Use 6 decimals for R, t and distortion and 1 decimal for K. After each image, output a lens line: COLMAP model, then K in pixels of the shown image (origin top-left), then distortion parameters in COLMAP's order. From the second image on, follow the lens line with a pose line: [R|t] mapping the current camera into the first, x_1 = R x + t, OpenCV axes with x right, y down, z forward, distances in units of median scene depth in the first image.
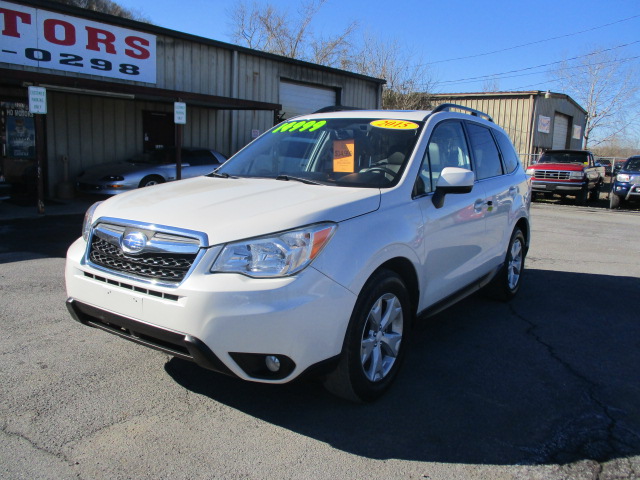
lens RADIAL K [[533.1, 0, 324.9], [0, 533.1, 239.6], [0, 0, 1]] dist [-0.029097, 0.005791]
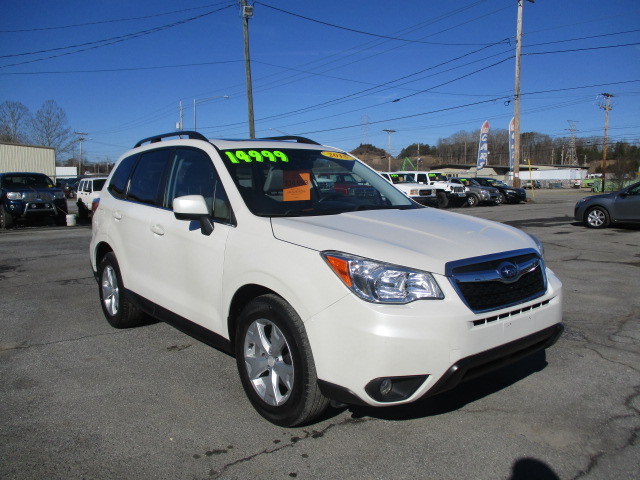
lens RADIAL K [[533.1, 0, 324.9], [0, 533.1, 239.6], [0, 0, 1]] dist [-0.029097, 0.005791]
pose [[0.280356, -0.147186, 0.948544, -1.351482], [0.172066, 0.979874, 0.101191, -0.212422], [-0.944348, 0.134843, 0.300040, 0.928837]]
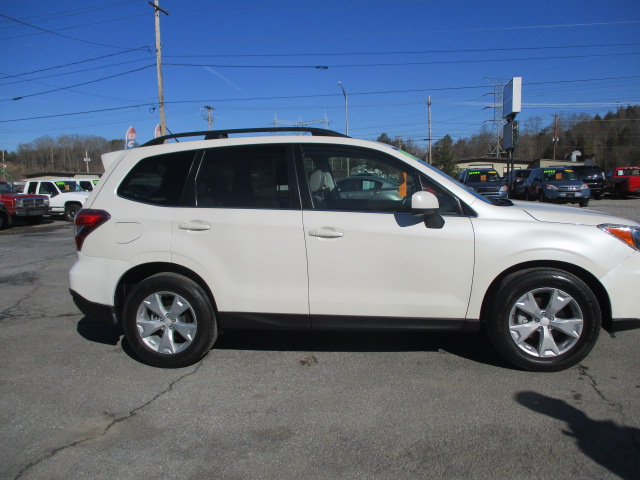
lens RADIAL K [[533.1, 0, 324.9], [0, 533.1, 239.6], [0, 0, 1]] dist [-0.029097, 0.005791]
pose [[-0.435330, -0.126734, 0.891306, -1.305046], [0.157606, 0.964024, 0.214052, -0.440889], [-0.886368, 0.233658, -0.399695, 2.323811]]
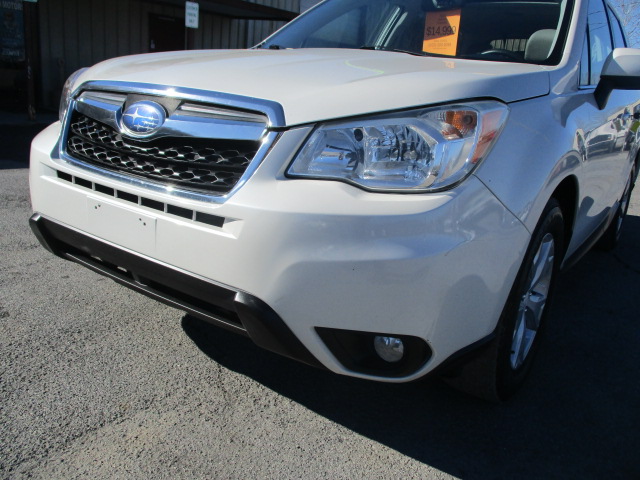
lens RADIAL K [[533.1, 0, 324.9], [0, 533.1, 239.6], [0, 0, 1]] dist [-0.029097, 0.005791]
pose [[0.998534, 0.054136, -0.000035, -0.145748], [-0.053731, 0.991142, 0.121450, 0.047952], [0.006609, -0.121270, 0.992598, 0.392837]]
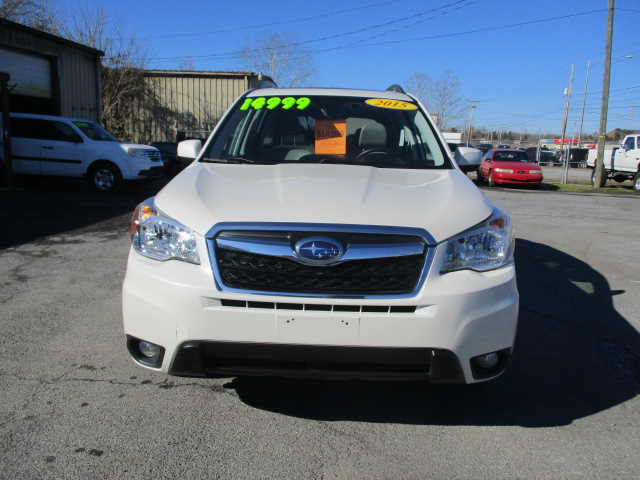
lens RADIAL K [[533.1, 0, 324.9], [0, 533.1, 239.6], [0, 0, 1]] dist [-0.029097, 0.005791]
pose [[0.838099, -0.107704, 0.534780, -0.699876], [0.087235, 0.994161, 0.063510, -0.053675], [-0.538498, -0.006577, 0.842601, 0.311505]]
